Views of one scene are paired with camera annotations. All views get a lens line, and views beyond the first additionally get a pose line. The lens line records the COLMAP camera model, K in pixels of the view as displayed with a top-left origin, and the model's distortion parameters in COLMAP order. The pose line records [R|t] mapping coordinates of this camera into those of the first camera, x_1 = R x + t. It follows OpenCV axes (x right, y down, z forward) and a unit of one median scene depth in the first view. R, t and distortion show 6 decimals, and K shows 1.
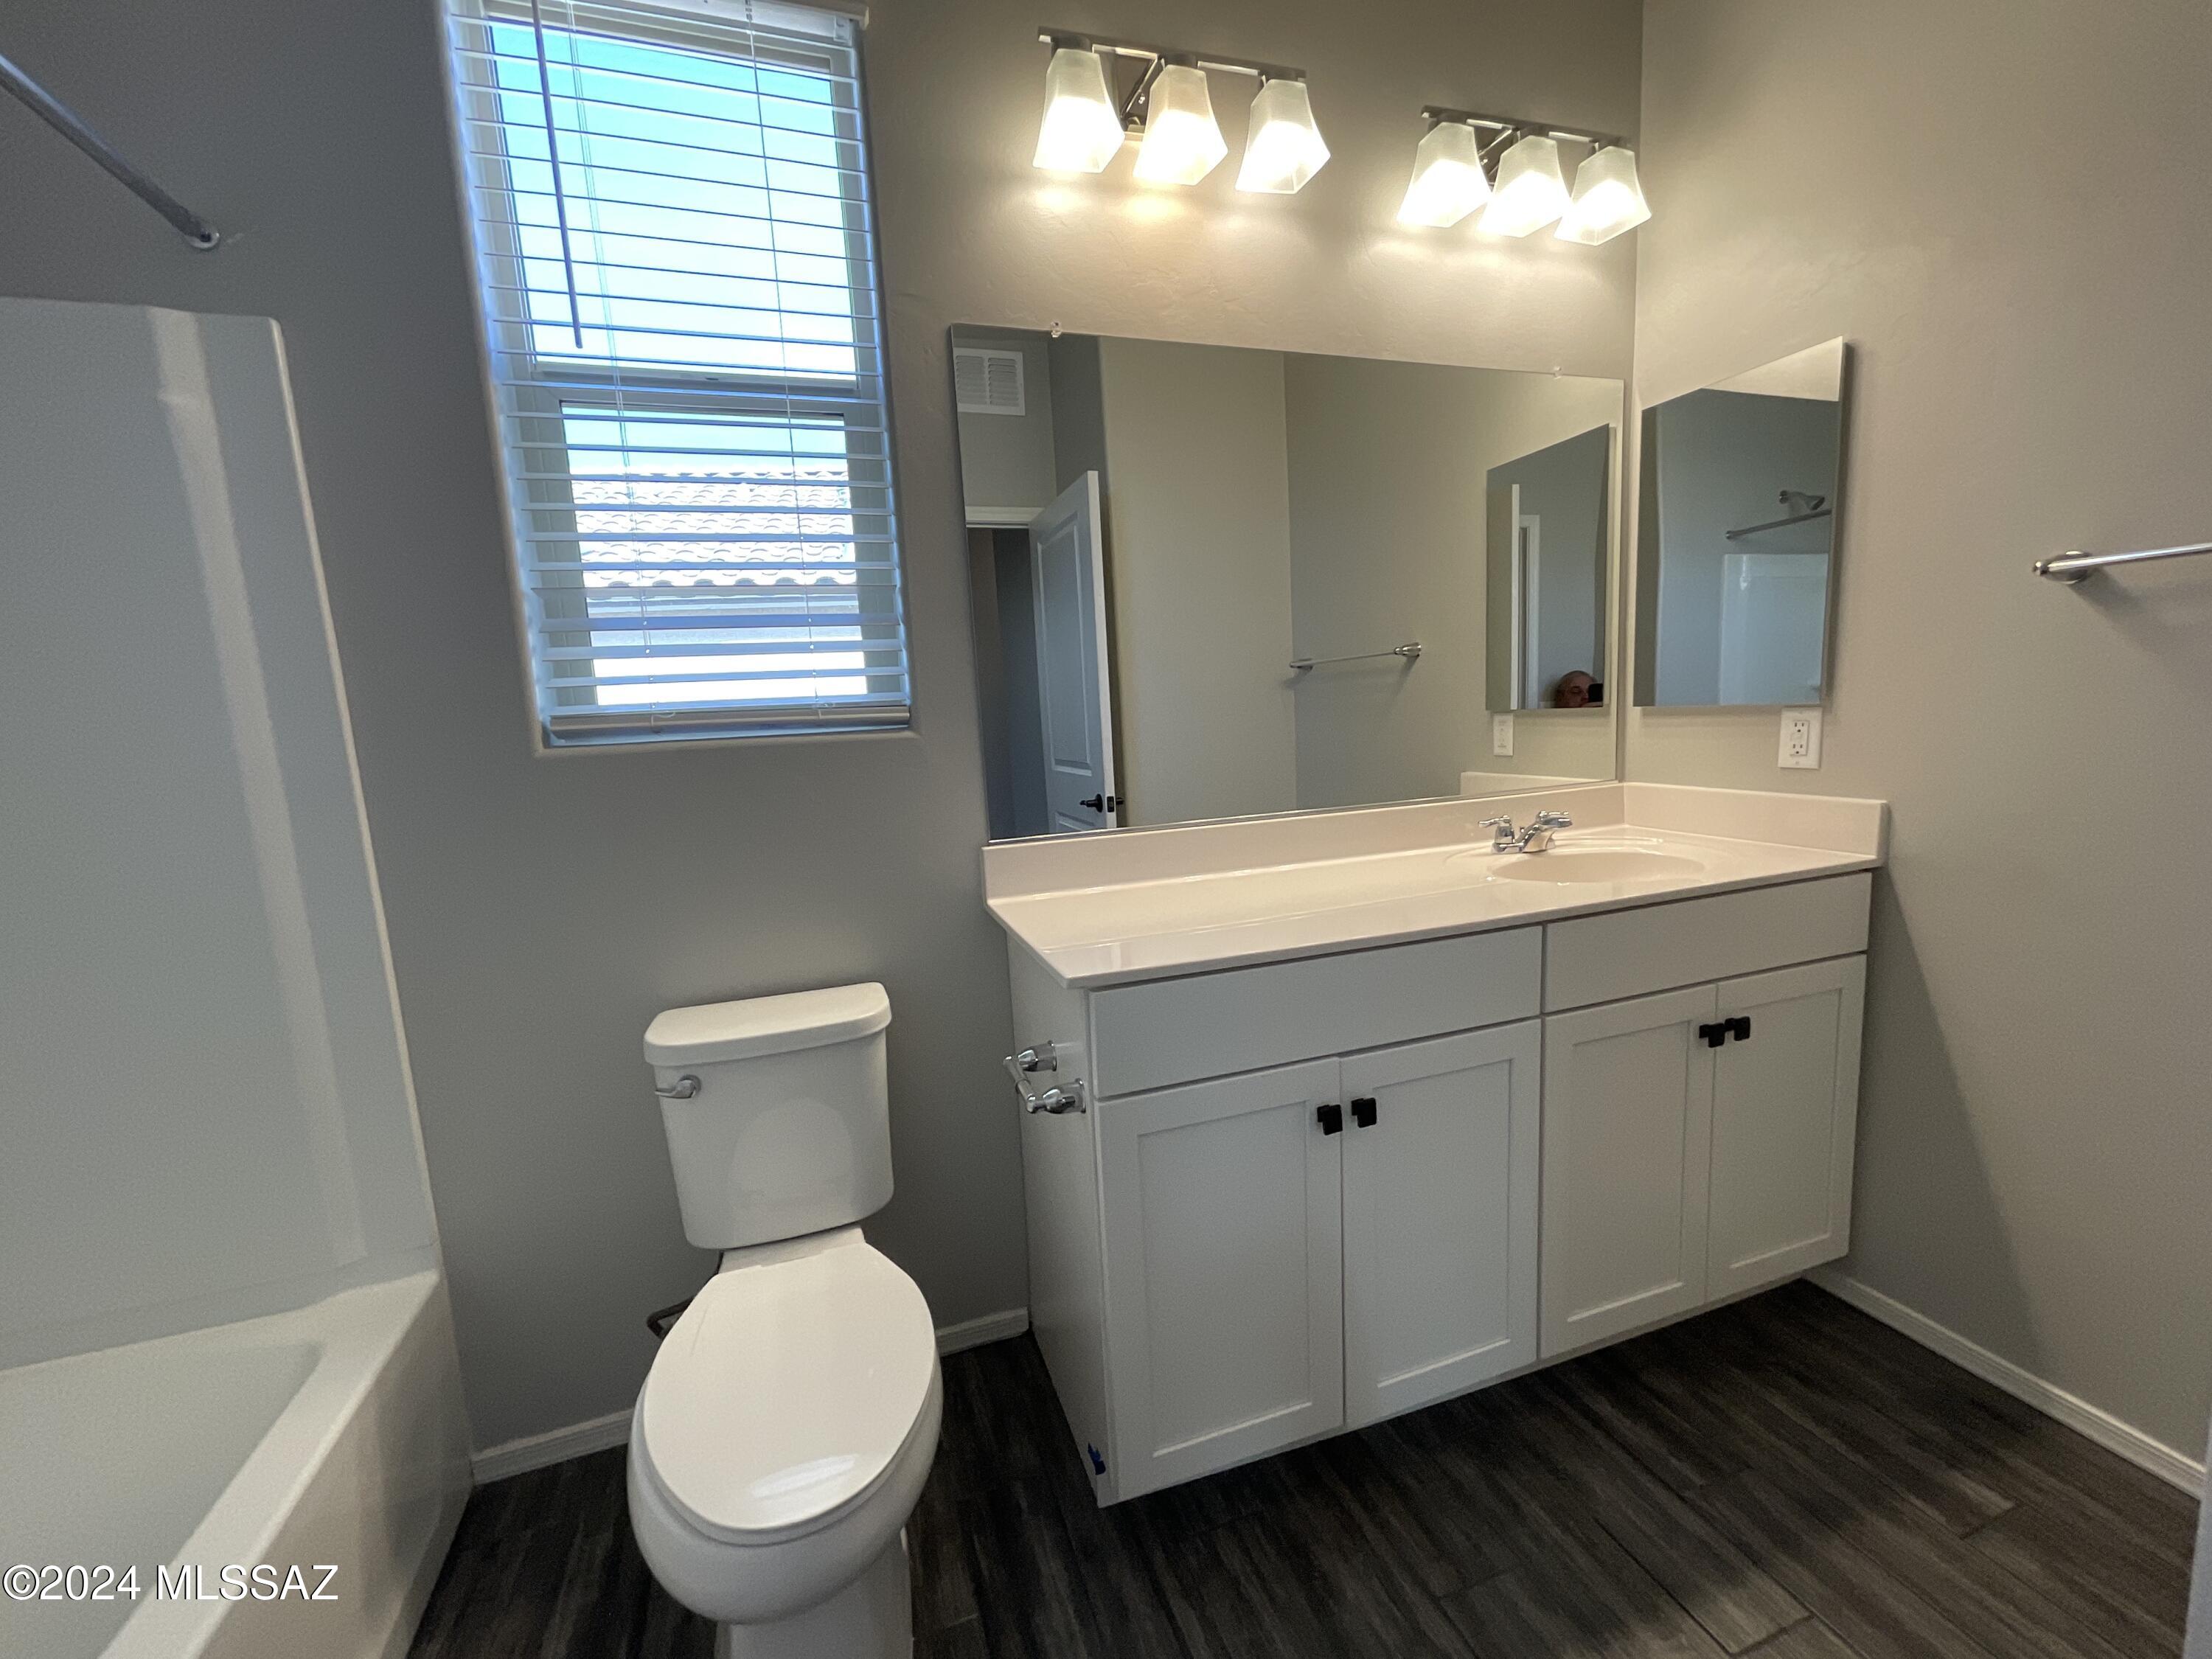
lens RADIAL K [[929.5, 0, 1103.3], [0, 929.5, 835.4], [0, 0, 1]] dist [-0.000999, -0.000145]
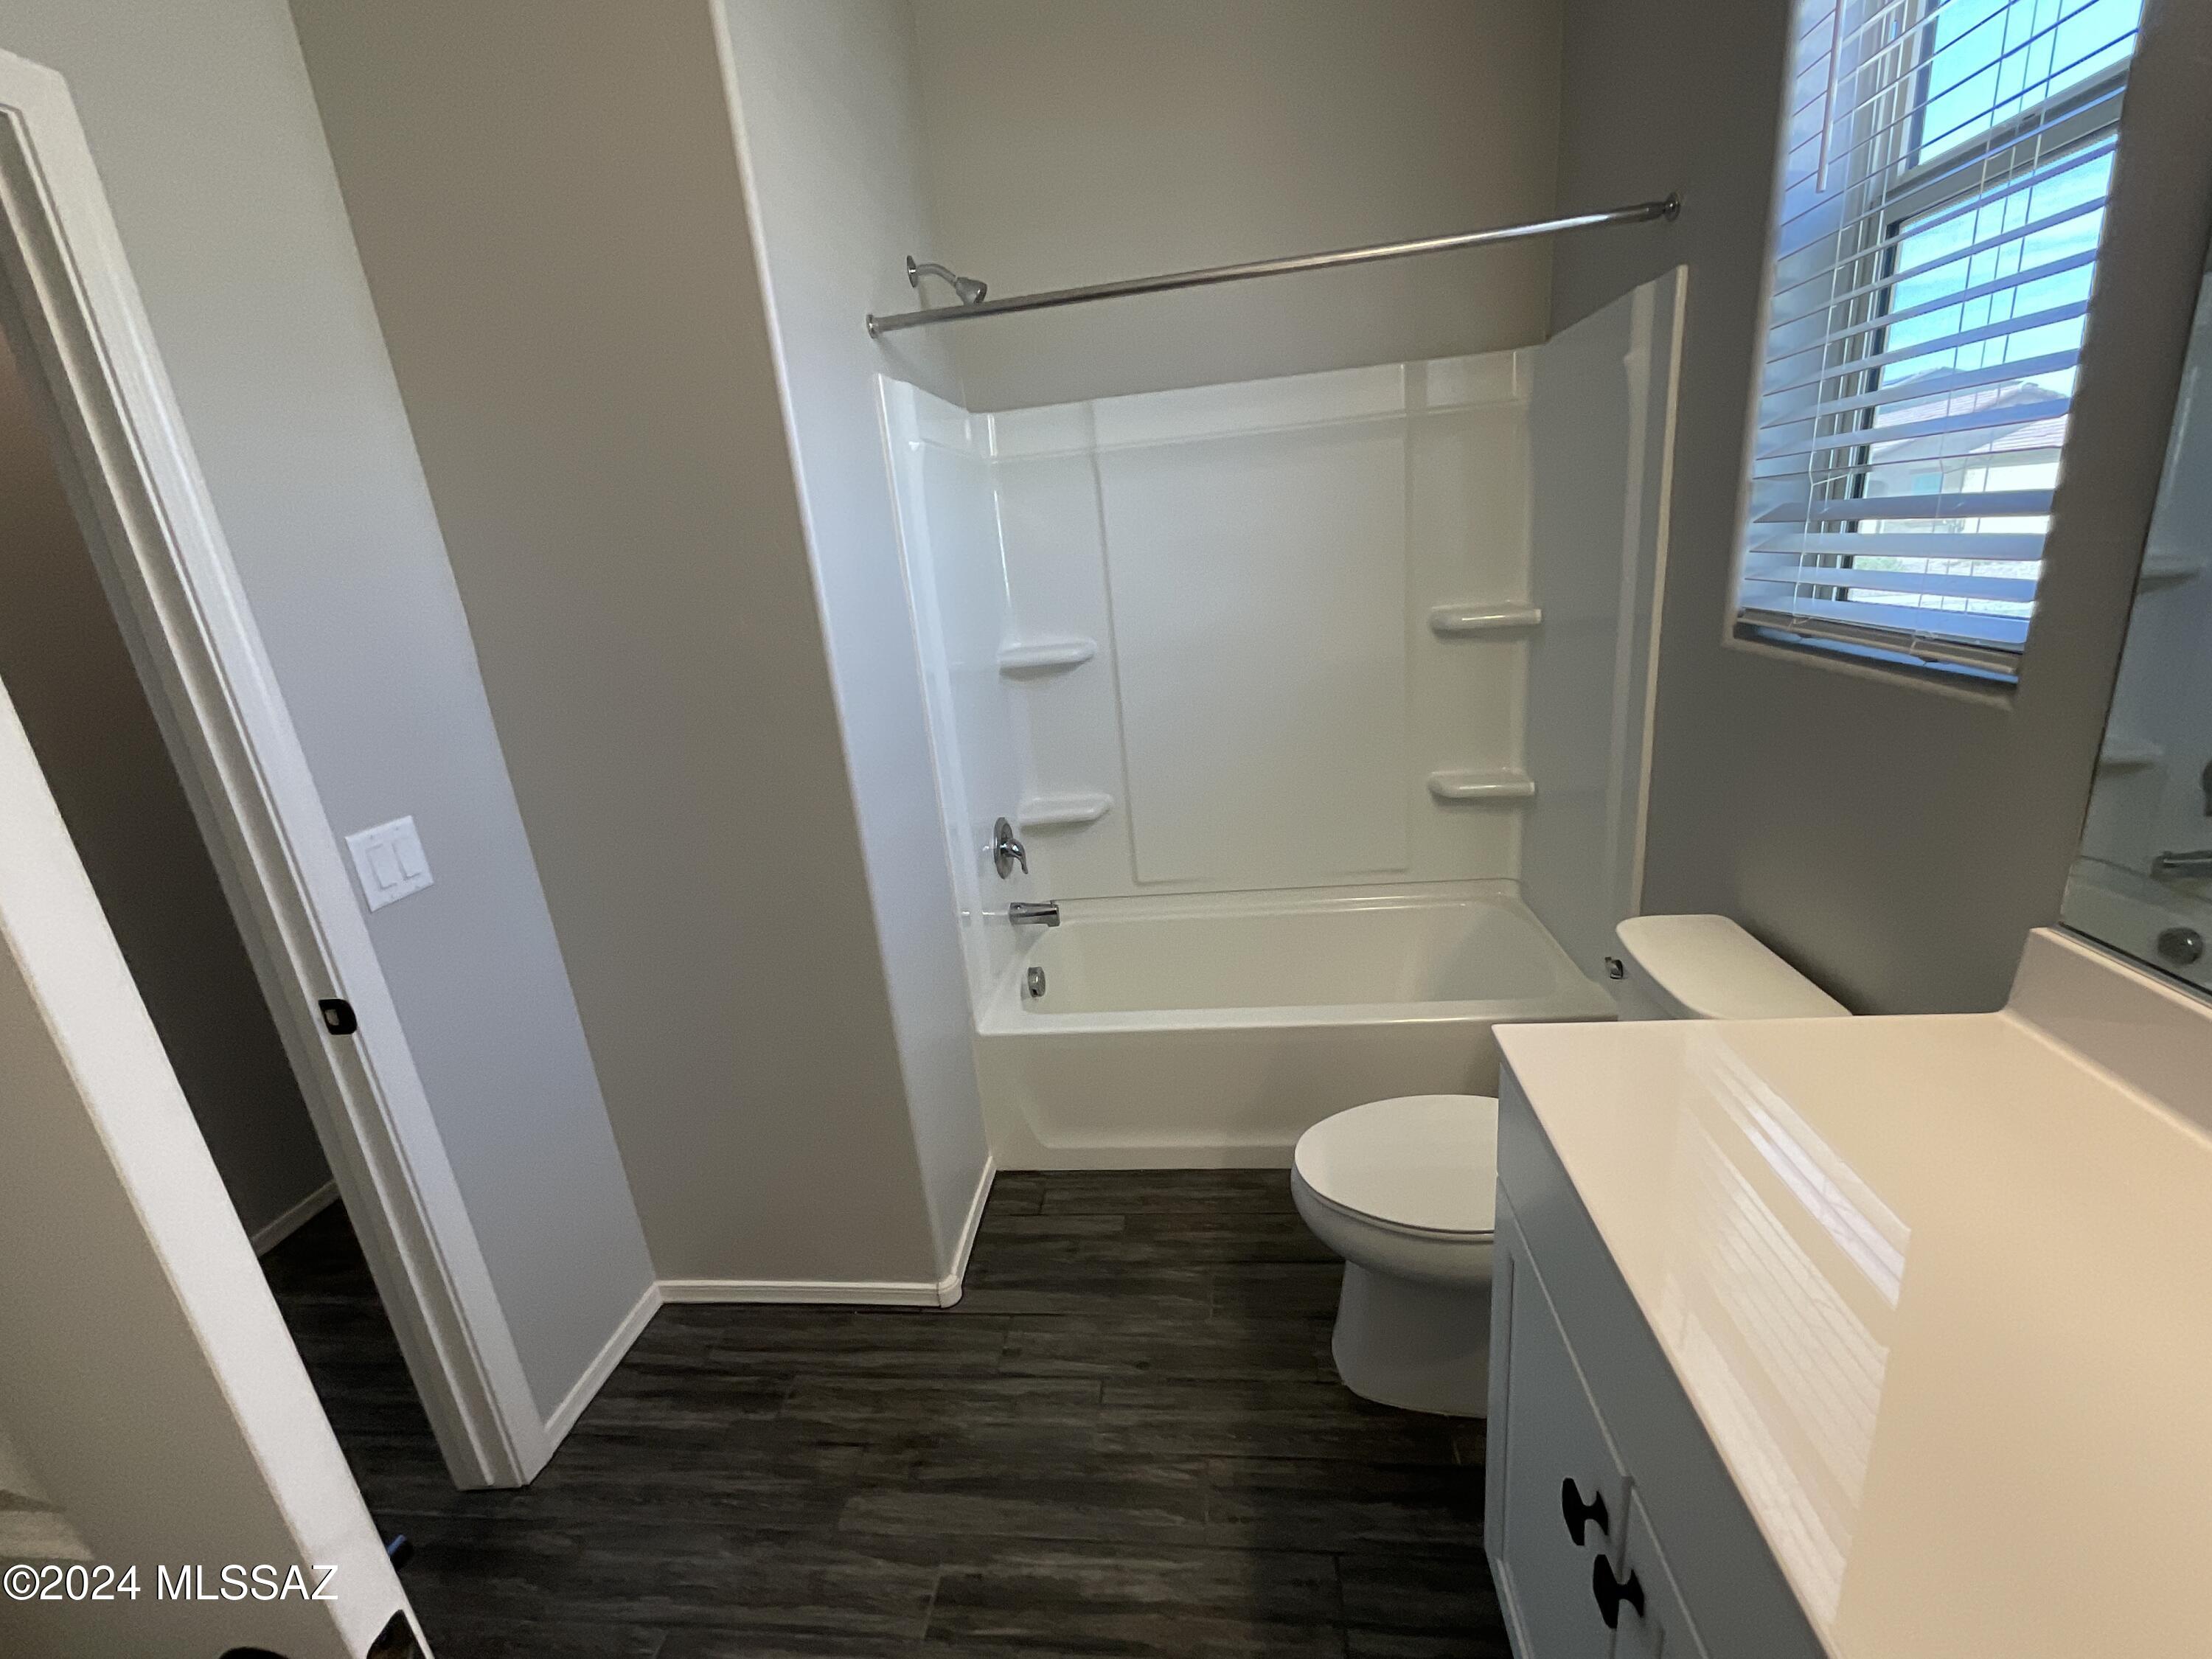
lens RADIAL K [[929.5, 0, 1103.3], [0, 929.5, 835.4], [0, 0, 1]] dist [-0.000999, -0.000145]
pose [[-0.439163, 0.362020, -0.822239, 0.602230], [-0.000252, 0.915169, 0.403069, -0.288709], [0.898407, 0.177220, -0.401817, 0.763993]]
